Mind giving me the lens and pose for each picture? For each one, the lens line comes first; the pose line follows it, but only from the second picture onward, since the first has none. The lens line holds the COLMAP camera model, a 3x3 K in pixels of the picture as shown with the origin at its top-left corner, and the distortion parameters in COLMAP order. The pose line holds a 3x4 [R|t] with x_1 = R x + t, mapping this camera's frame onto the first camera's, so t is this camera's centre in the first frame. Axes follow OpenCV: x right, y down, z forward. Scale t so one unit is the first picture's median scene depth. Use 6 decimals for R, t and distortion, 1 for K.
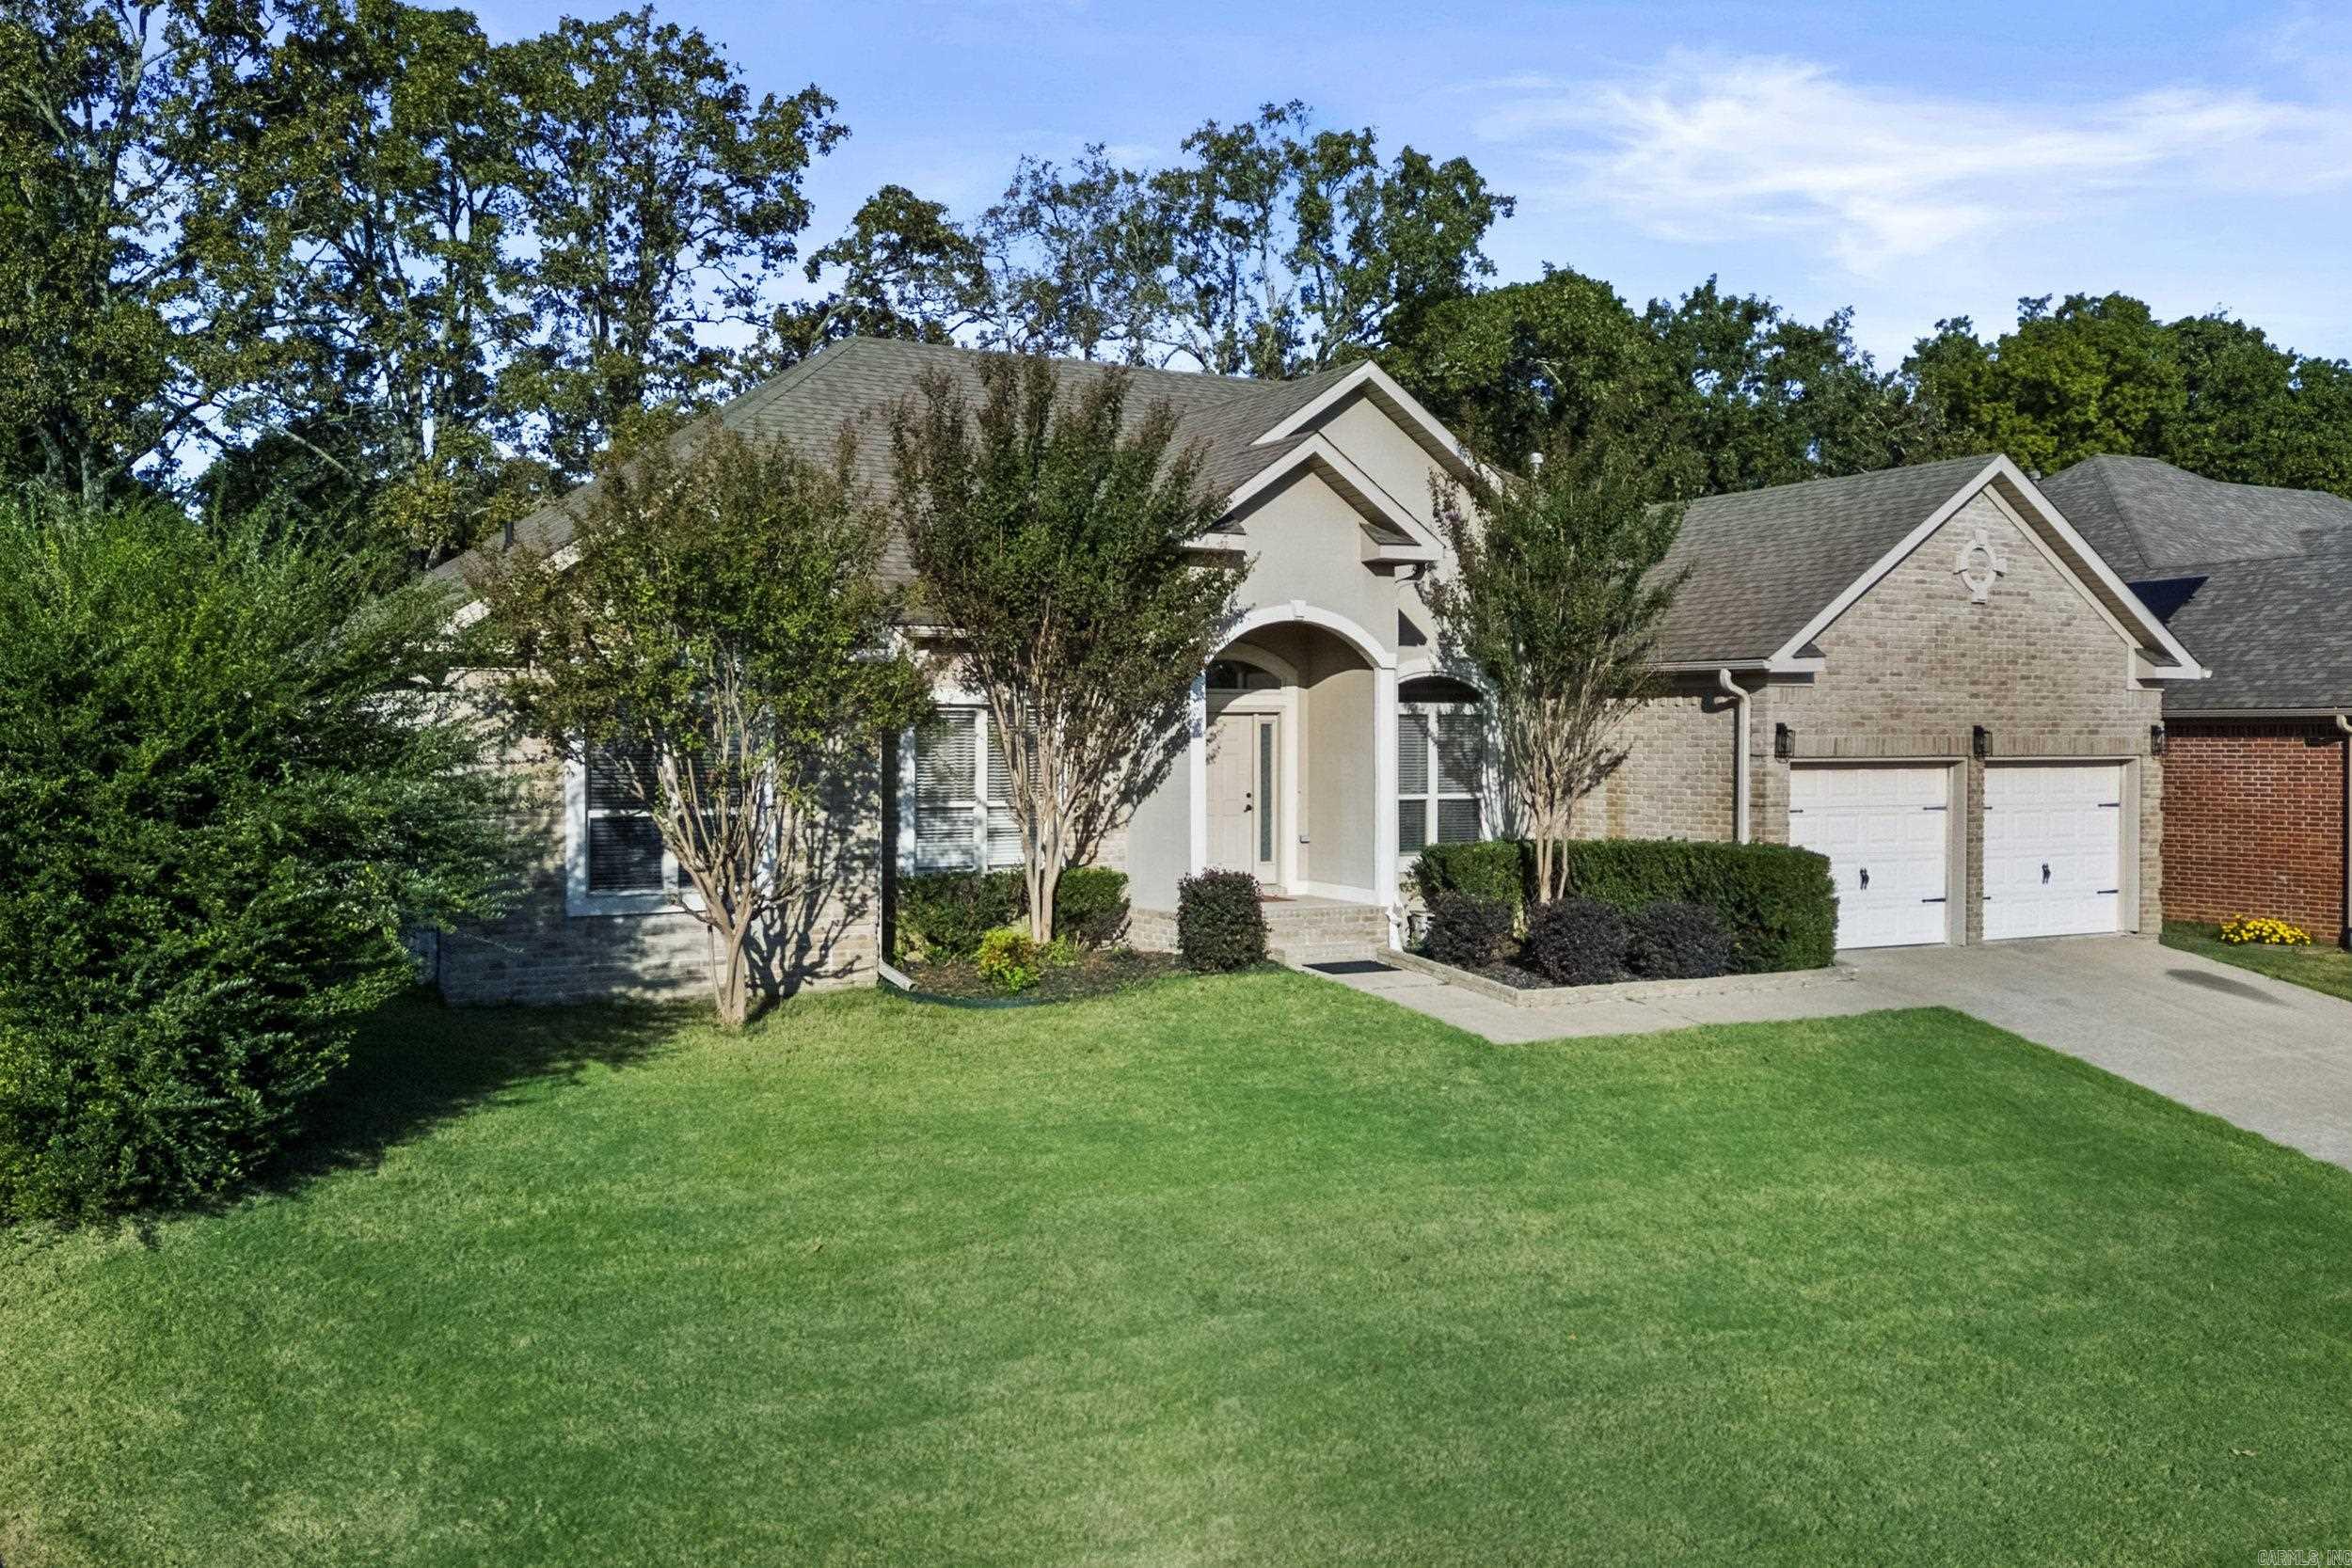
lens RADIAL K [[2003.2, 0, 1239.4], [0, 2003.2, 781.4], [0, 0, 1]] dist [0.133127, -0.010406]
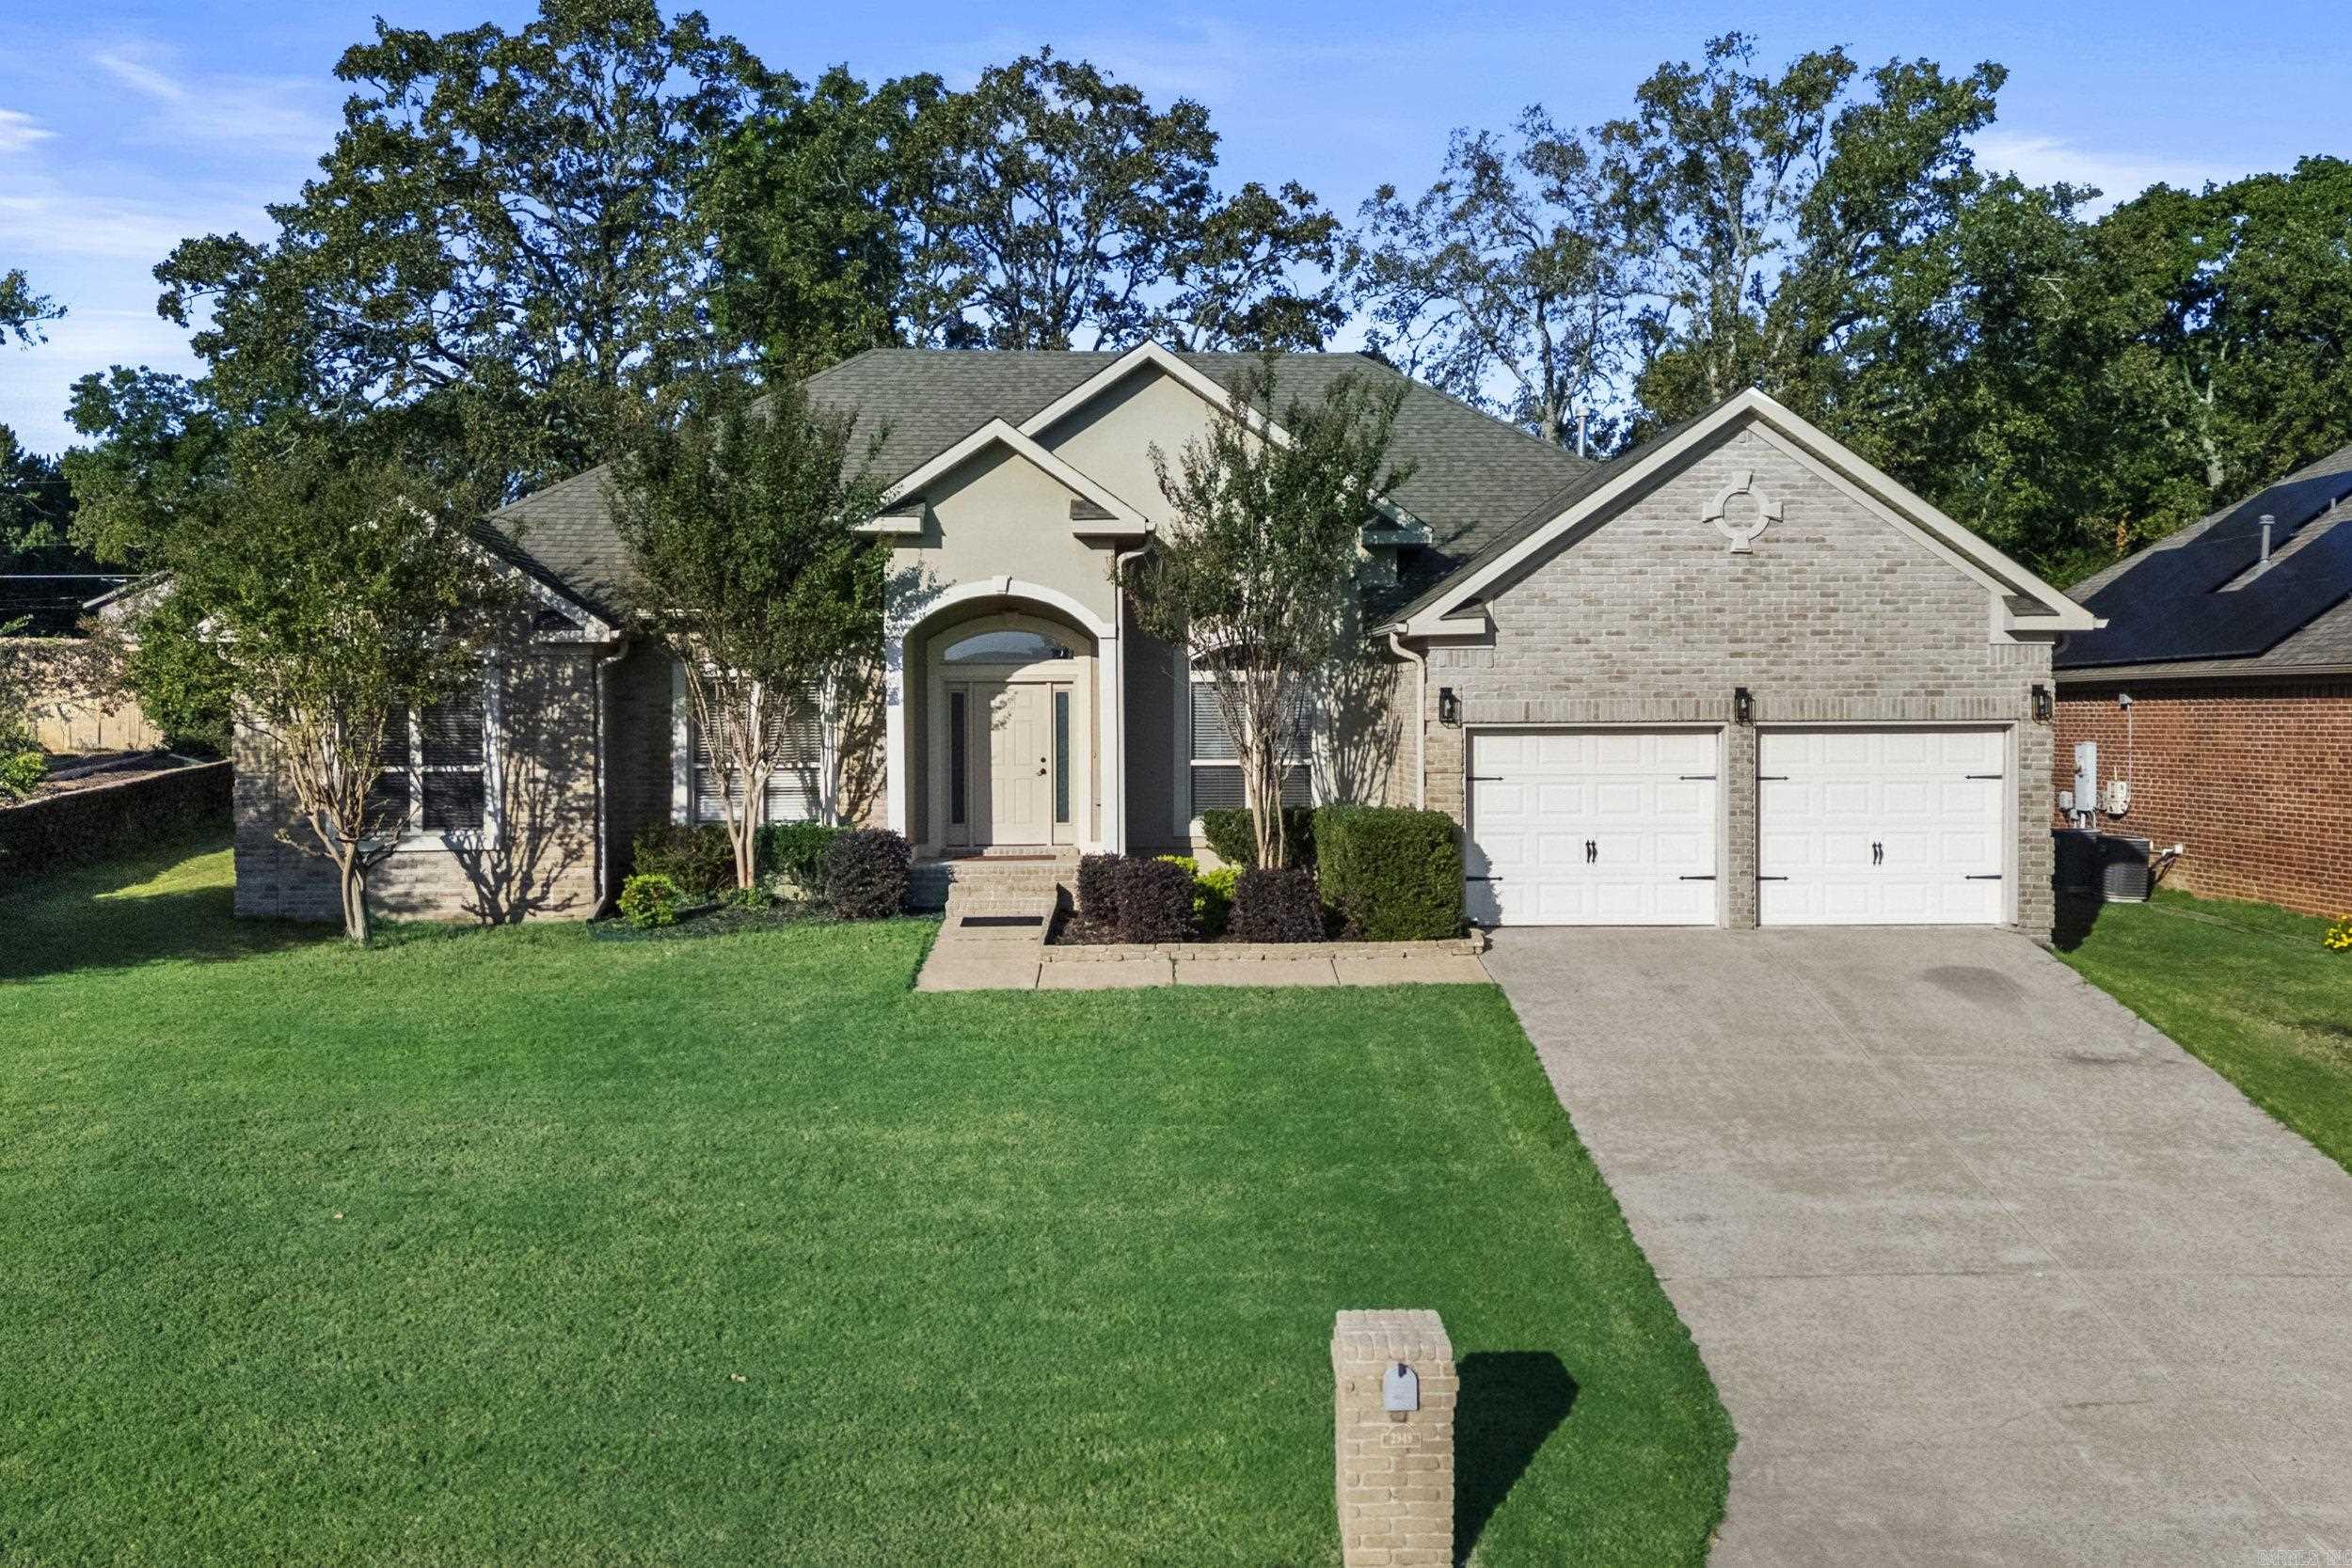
lens RADIAL K [[2003.2, 0, 1239.4], [0, 2003.2, 781.4], [0, 0, 1]] dist [0.133127, -0.010406]
pose [[0.899290, 0.010361, -0.437231, 0.626082], [-0.004516, 0.999886, 0.014406, 0.002793], [0.437330, -0.010980, 0.899234, 0.100577]]
